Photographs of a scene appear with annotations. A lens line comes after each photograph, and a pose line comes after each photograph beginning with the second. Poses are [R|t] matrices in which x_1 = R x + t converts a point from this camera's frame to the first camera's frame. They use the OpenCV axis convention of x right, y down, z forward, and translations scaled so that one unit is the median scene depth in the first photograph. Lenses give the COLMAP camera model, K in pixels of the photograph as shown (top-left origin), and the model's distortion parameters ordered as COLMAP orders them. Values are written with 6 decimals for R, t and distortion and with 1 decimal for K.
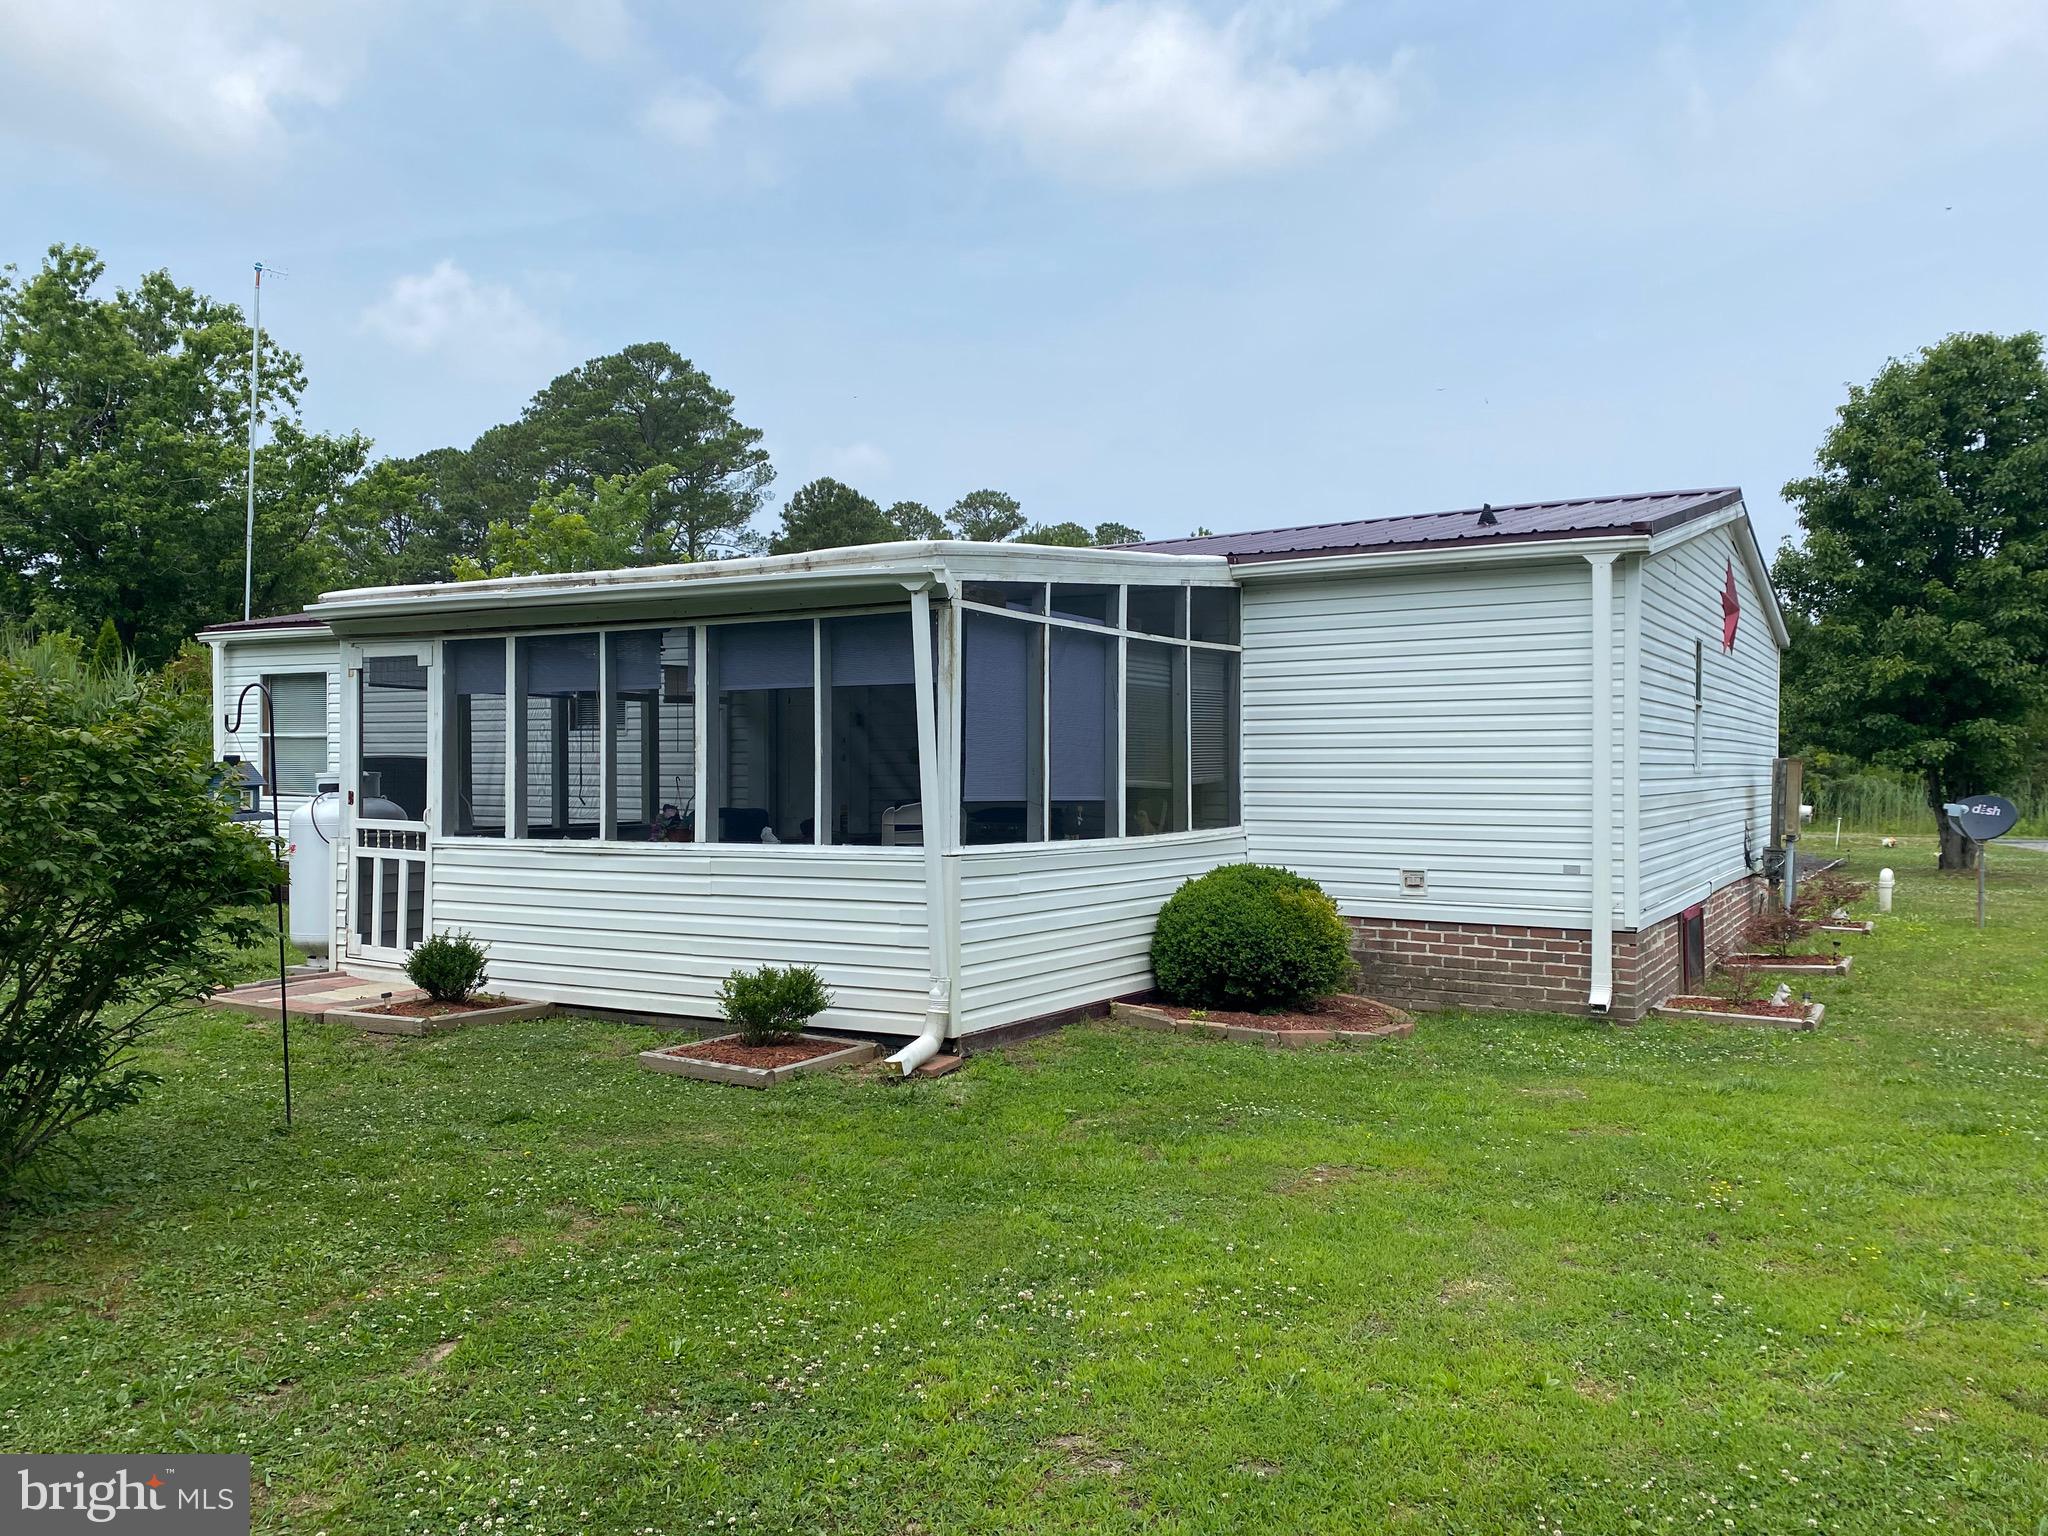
lens RADIAL K [[1588.1, 0, 1025.6], [0, 1588.1, 768.8], [0, 0, 1]] dist [0.003670, 0.002809]
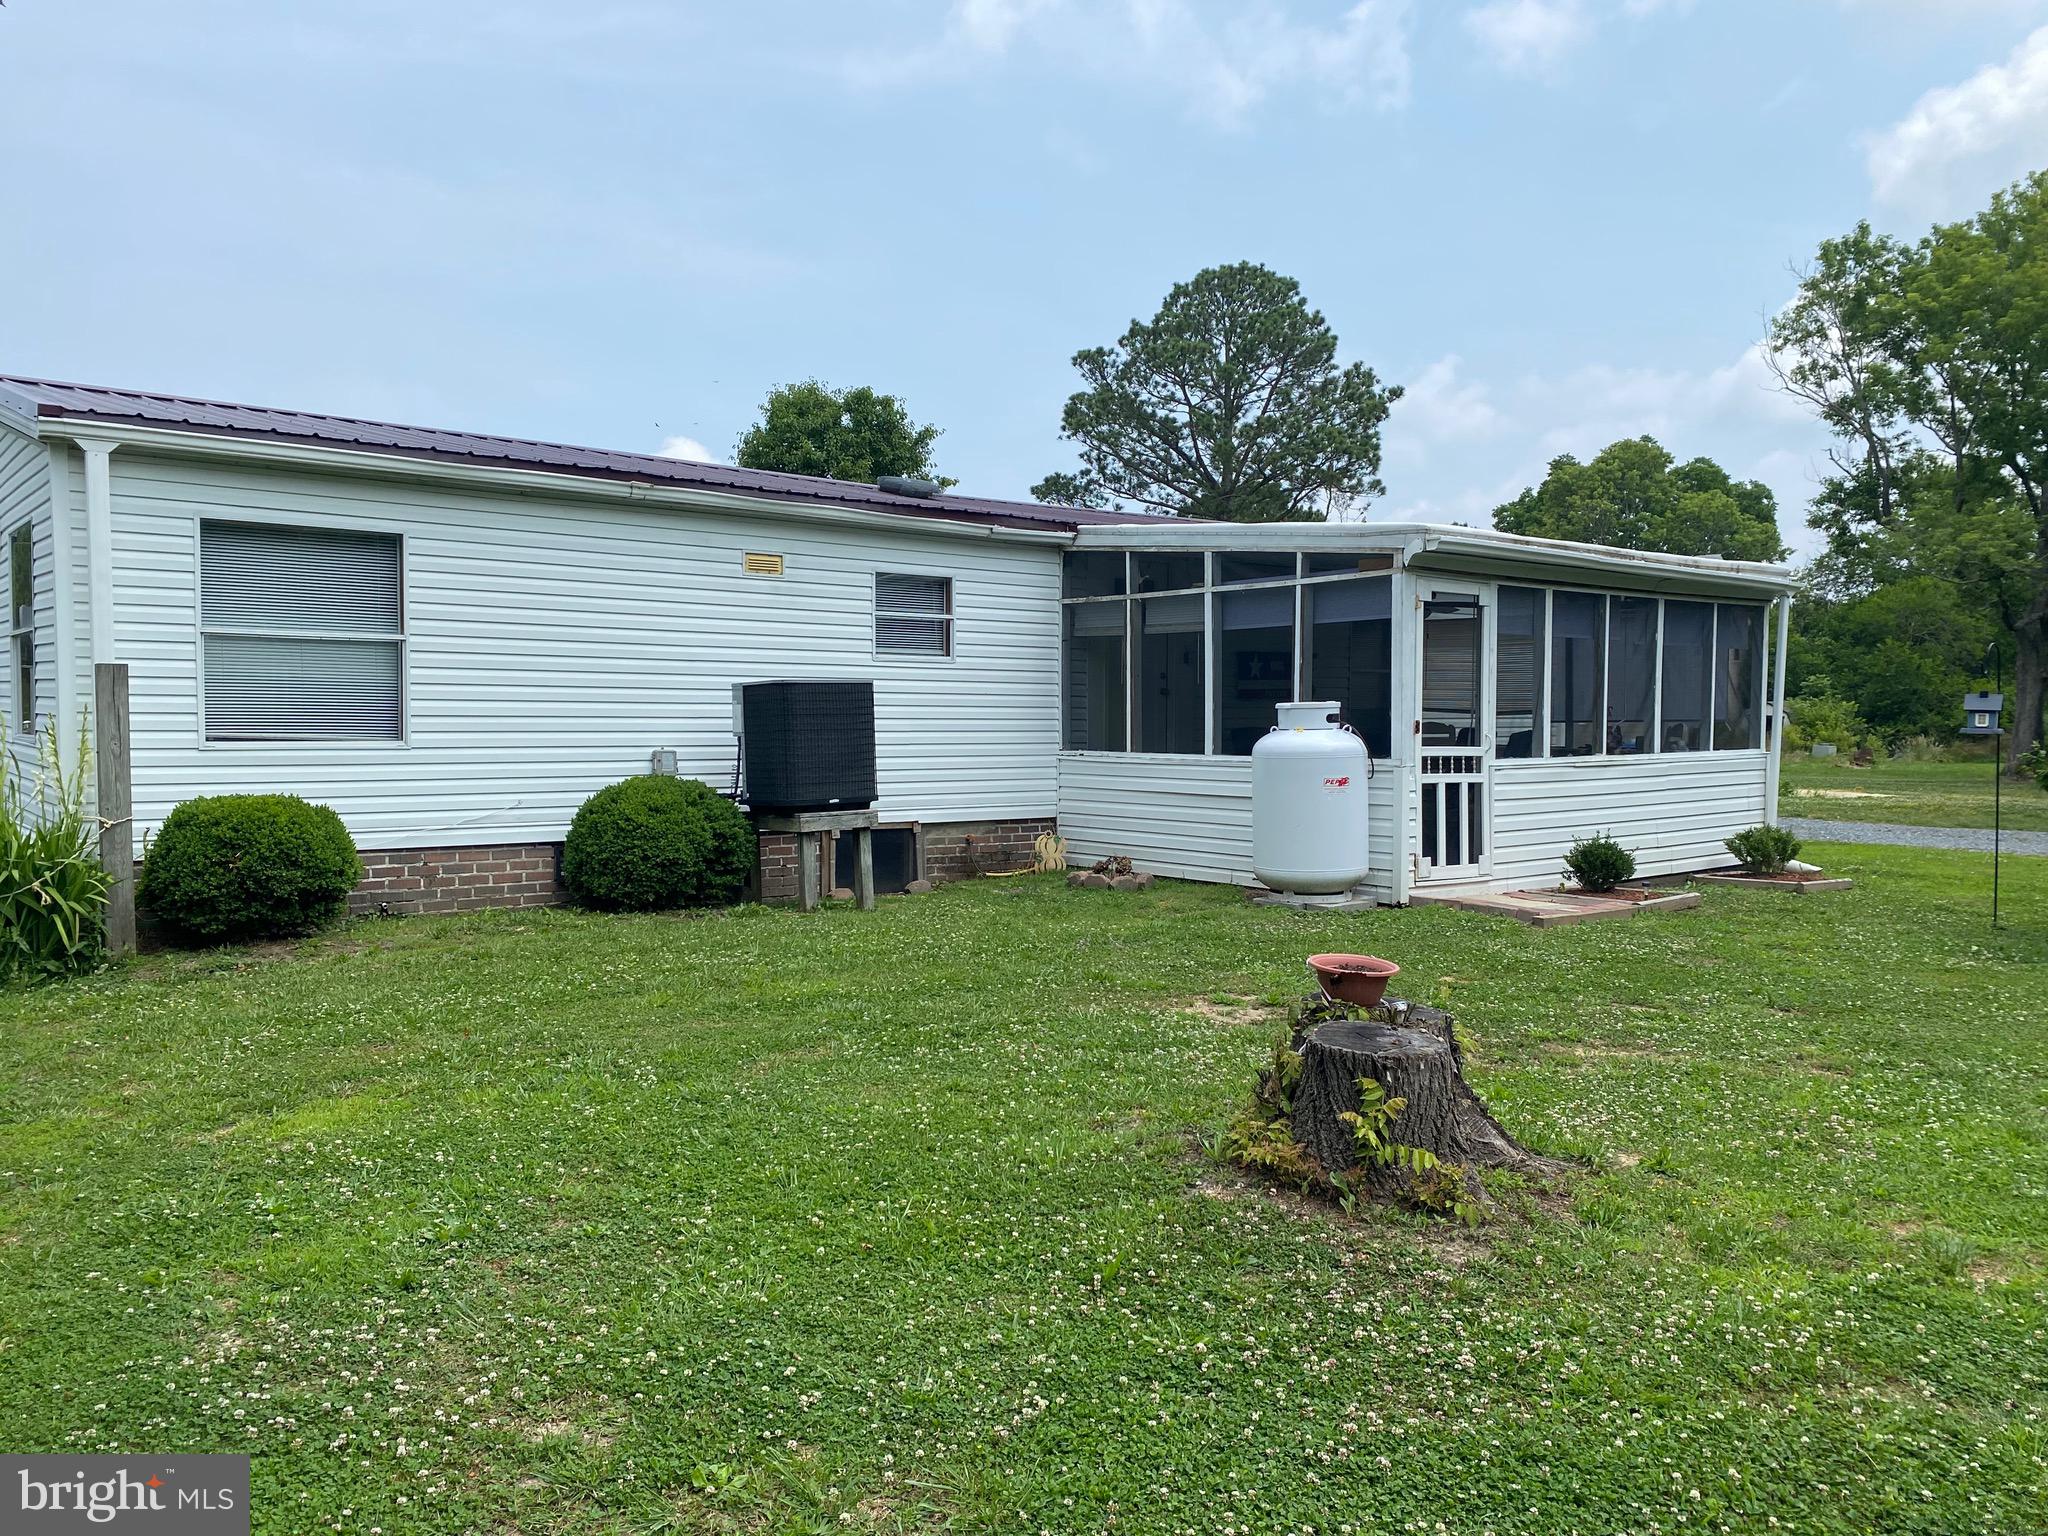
lens RADIAL K [[1588.1, 0, 1020.9], [0, 1588.1, 772.3], [0, 0, 1]] dist [0.003670, 0.002809]
pose [[0.369507, -0.040268, 0.928355, -1.503494], [-0.008267, 0.998879, 0.046617, 0.001939], [-0.929191, -0.024900, 0.368760, 0.877016]]
